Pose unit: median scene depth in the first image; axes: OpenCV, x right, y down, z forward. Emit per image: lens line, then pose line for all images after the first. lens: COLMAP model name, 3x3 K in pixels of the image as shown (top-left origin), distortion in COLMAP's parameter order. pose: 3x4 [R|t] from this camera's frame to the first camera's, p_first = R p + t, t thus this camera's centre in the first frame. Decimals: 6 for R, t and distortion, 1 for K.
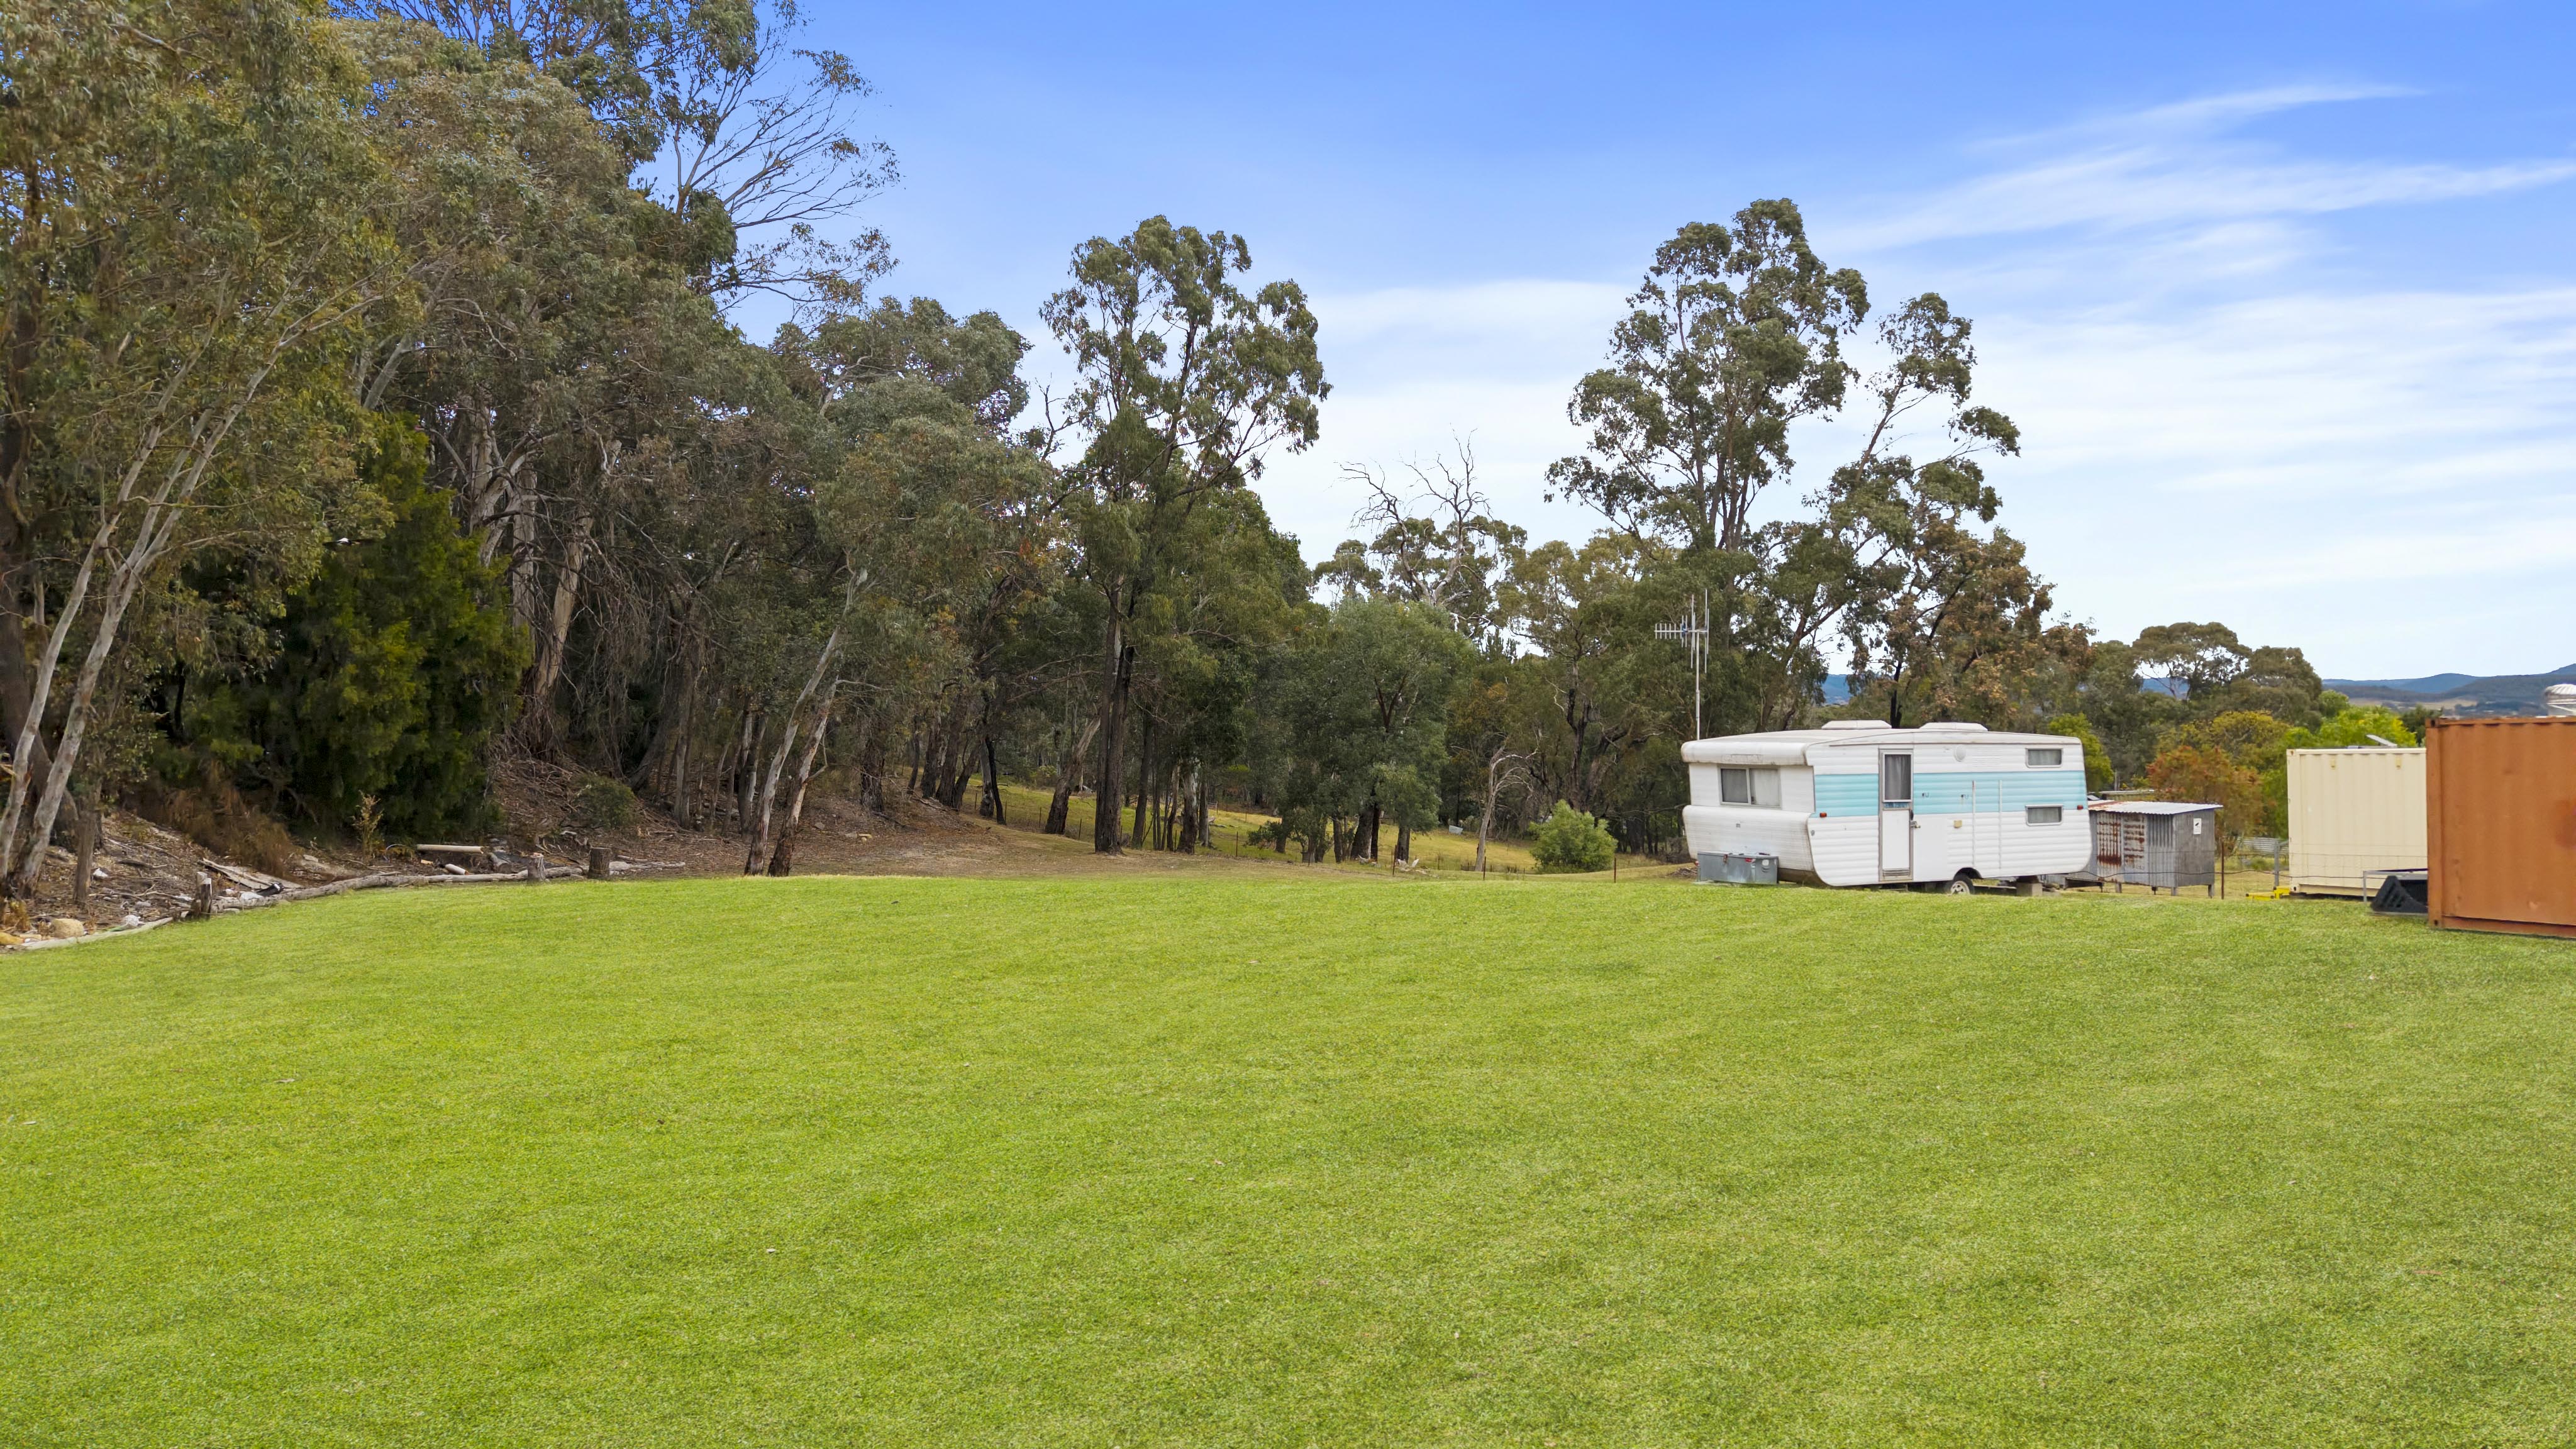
lens RADIAL K [[1727.9, 0, 1283.6], [0, 1727.9, 709.4], [0, 0, 1]] dist [-0.008054, -0.002926]
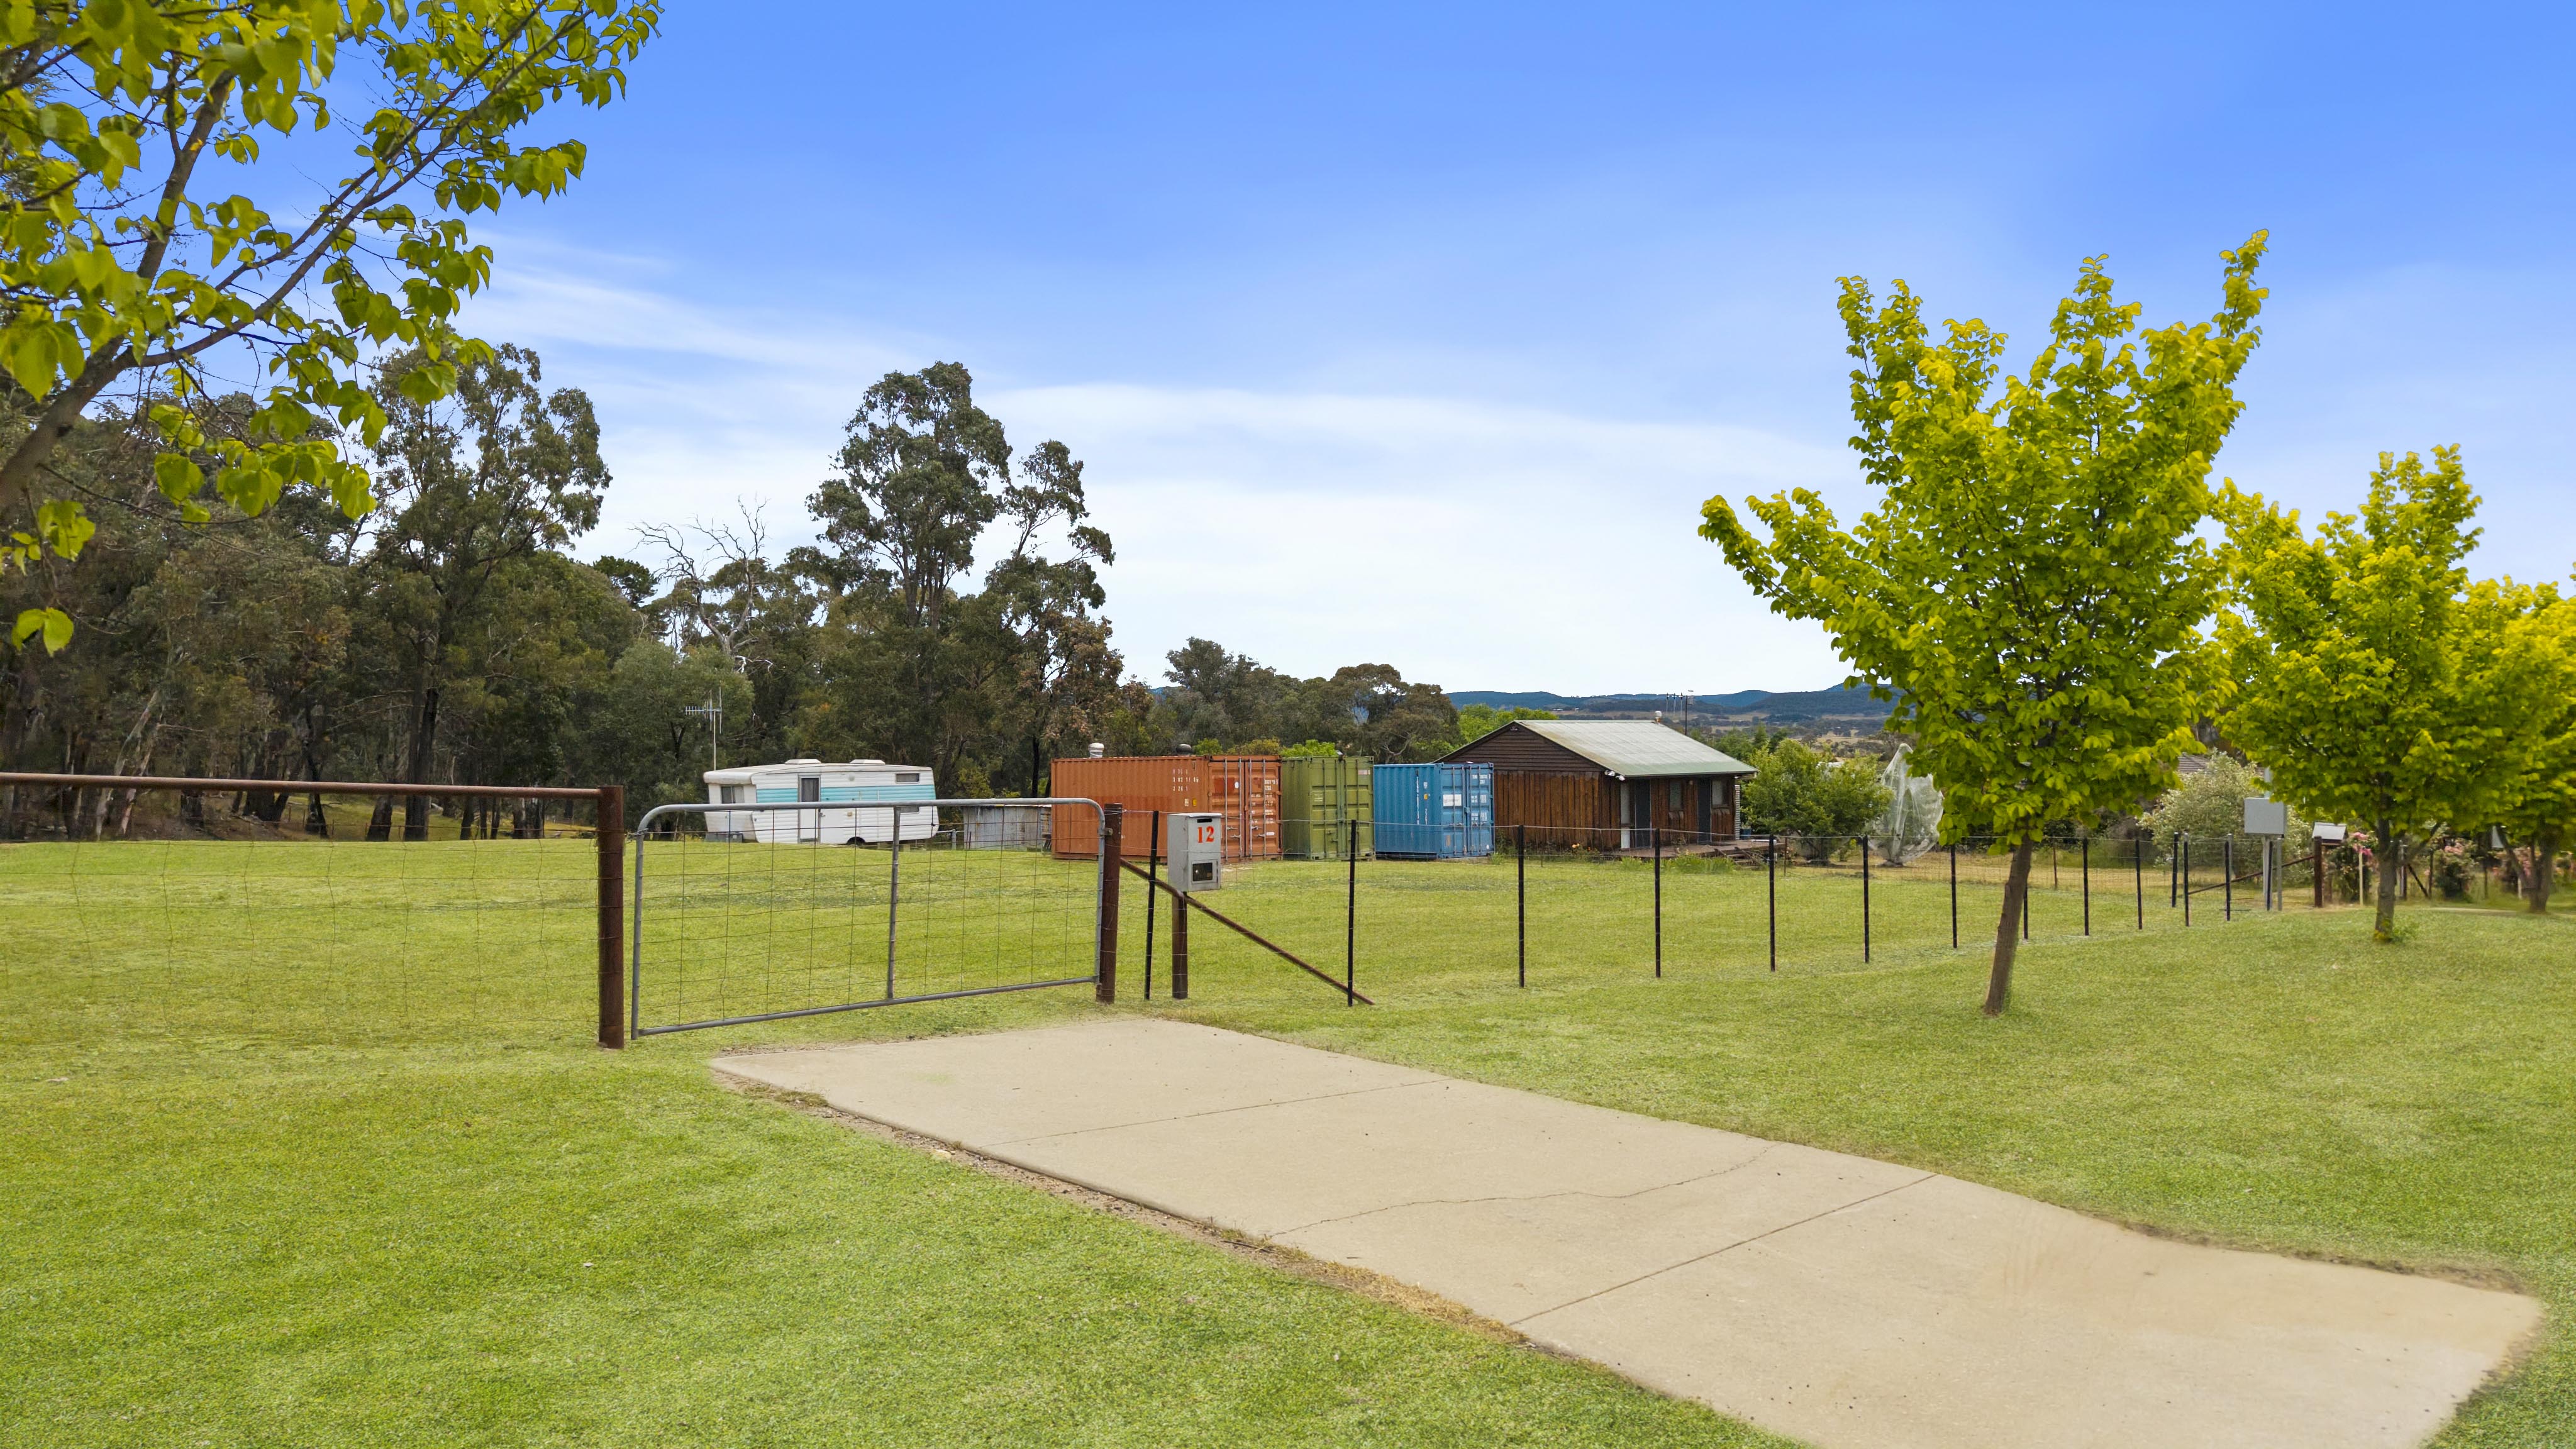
lens RADIAL K [[1710.6, 0, 1288.3], [0, 1710.6, 698.9], [0, 0, 1]] dist [0.126399, -0.262890]
pose [[0.945981, 0.004259, 0.324196, 0.110973], [-0.000437, 0.999930, -0.011861, -0.018011], [-0.324223, 0.011078, 0.945916, -0.455864]]
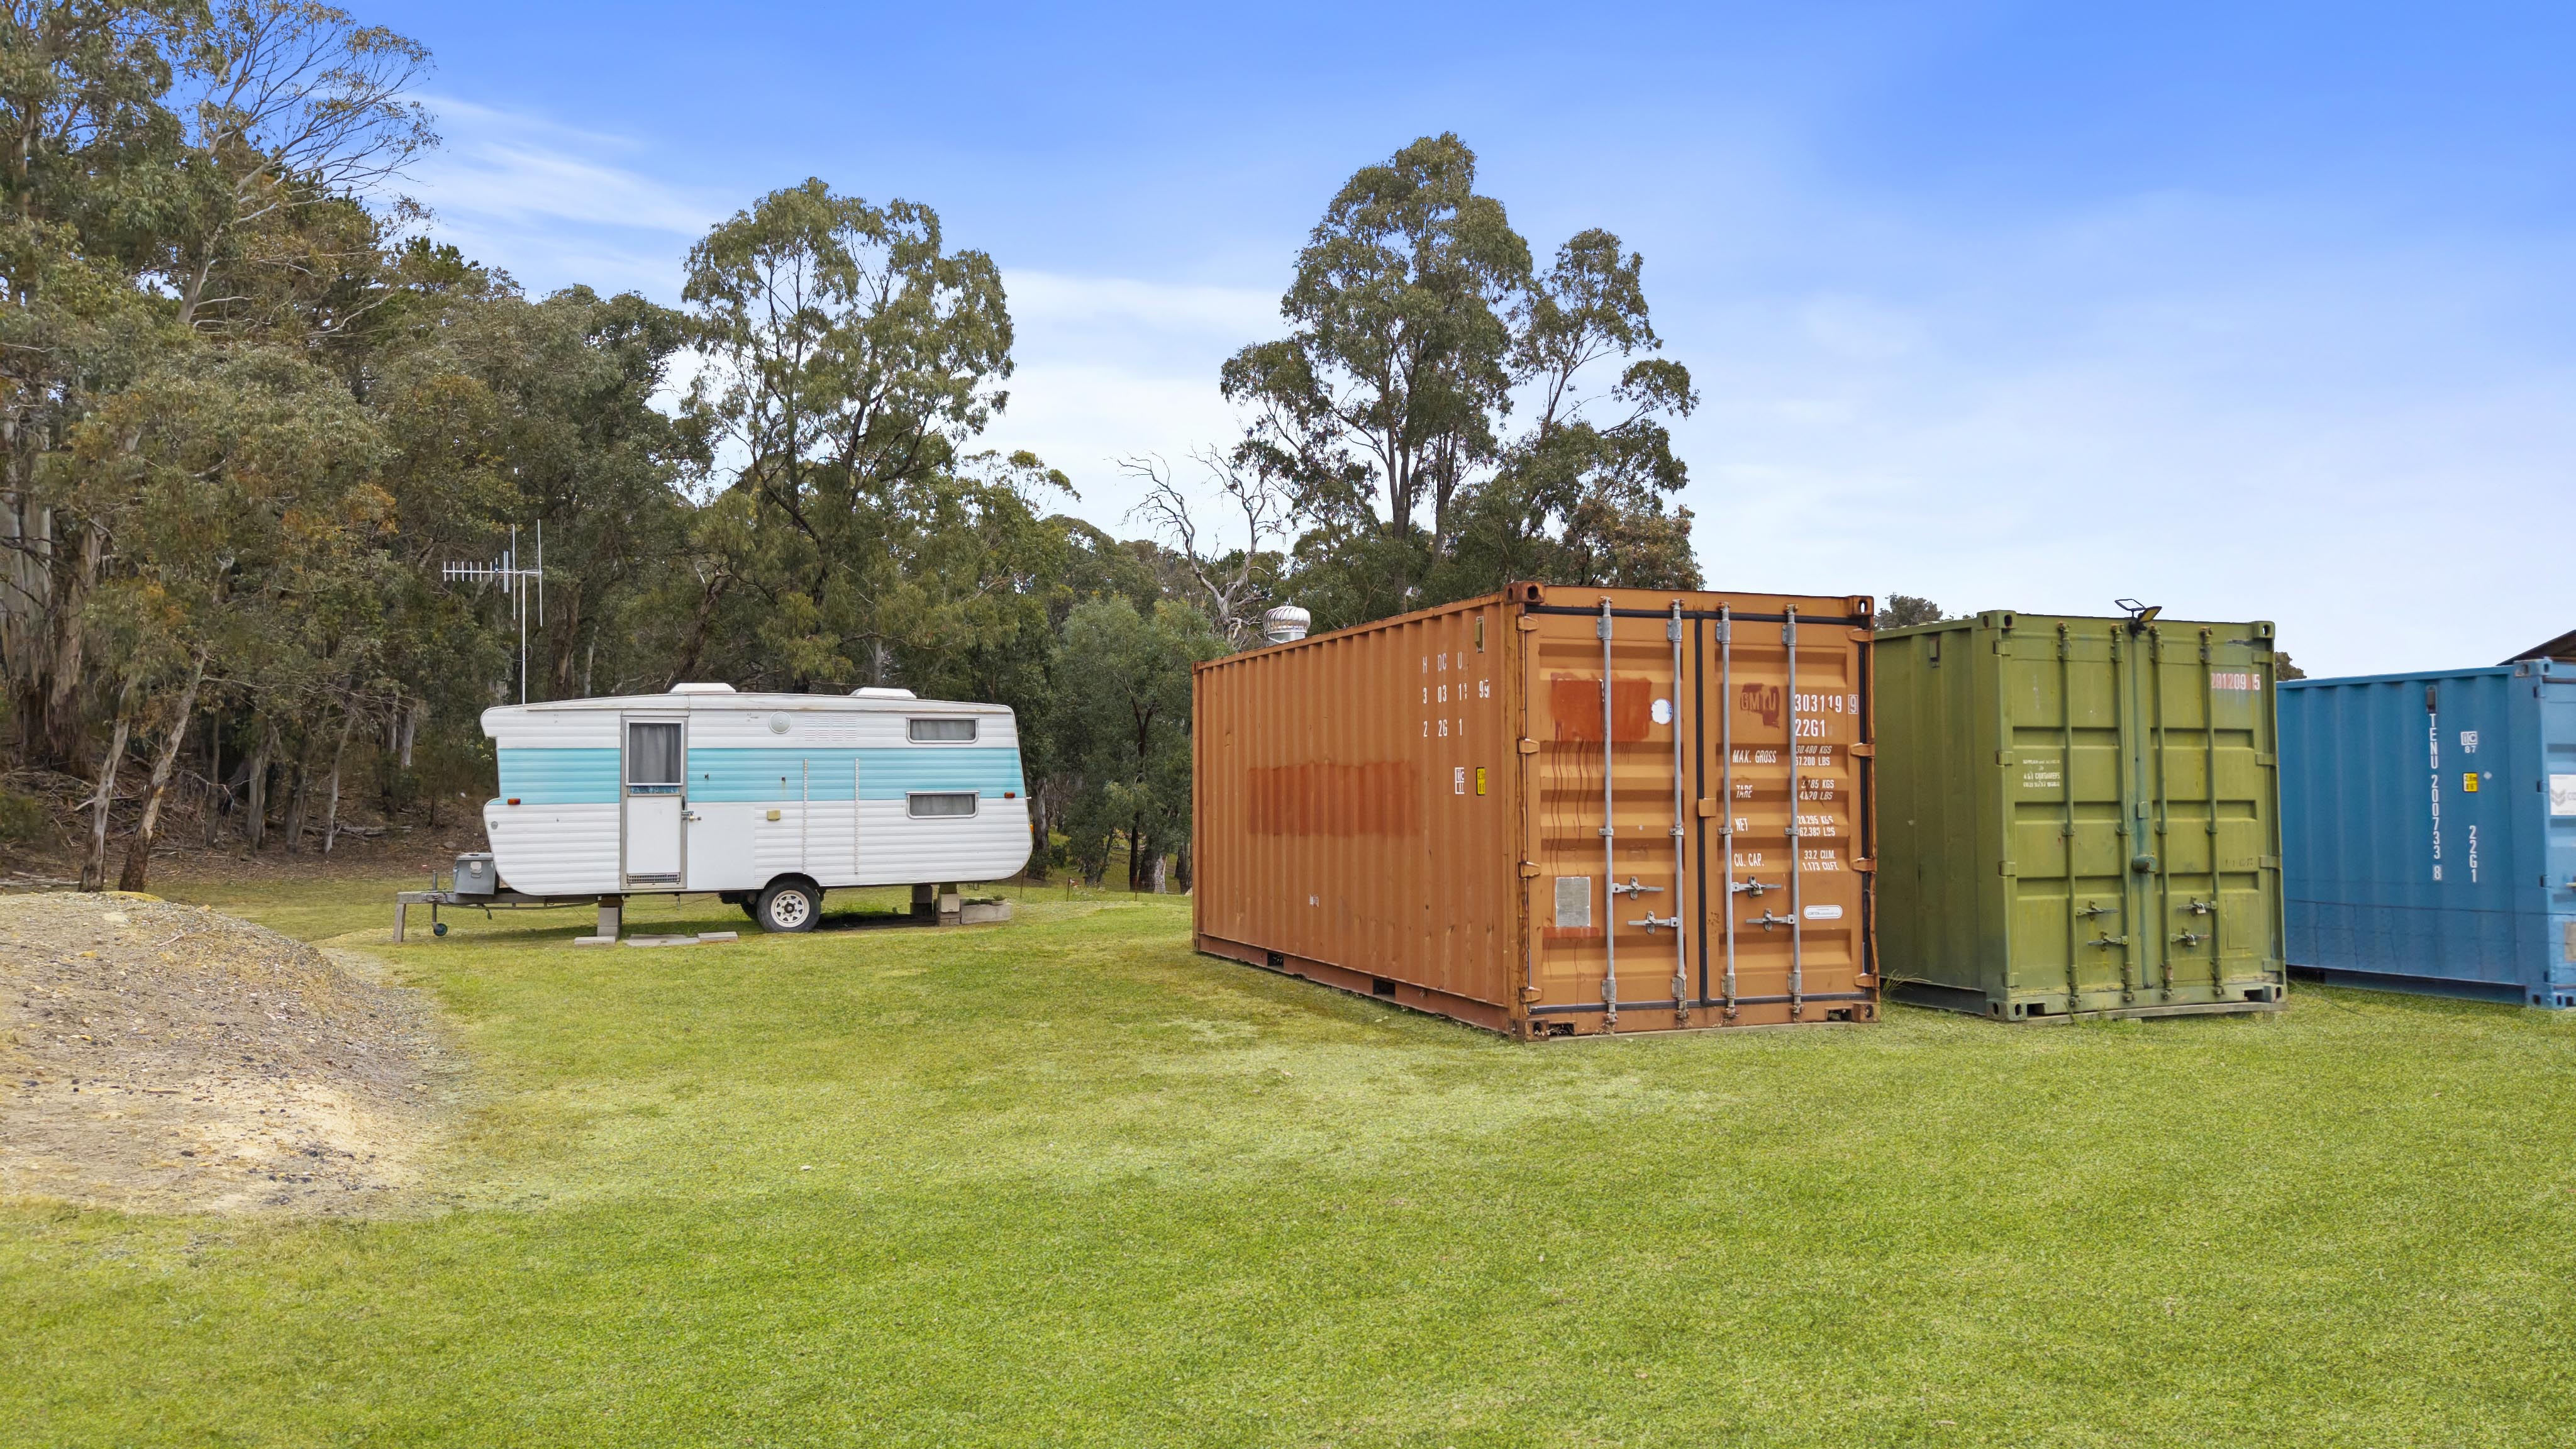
lens RADIAL K [[1724.4, 0, 1288.0], [0, 1724.4, 724.5], [0, 0, 1]] dist [0.044466, -0.060048]
pose [[0.996331, -0.007488, -0.085260, 0.326777], [0.006689, 0.999931, -0.009647, 0.016726], [0.085327, 0.009041, 0.996312, 0.122214]]
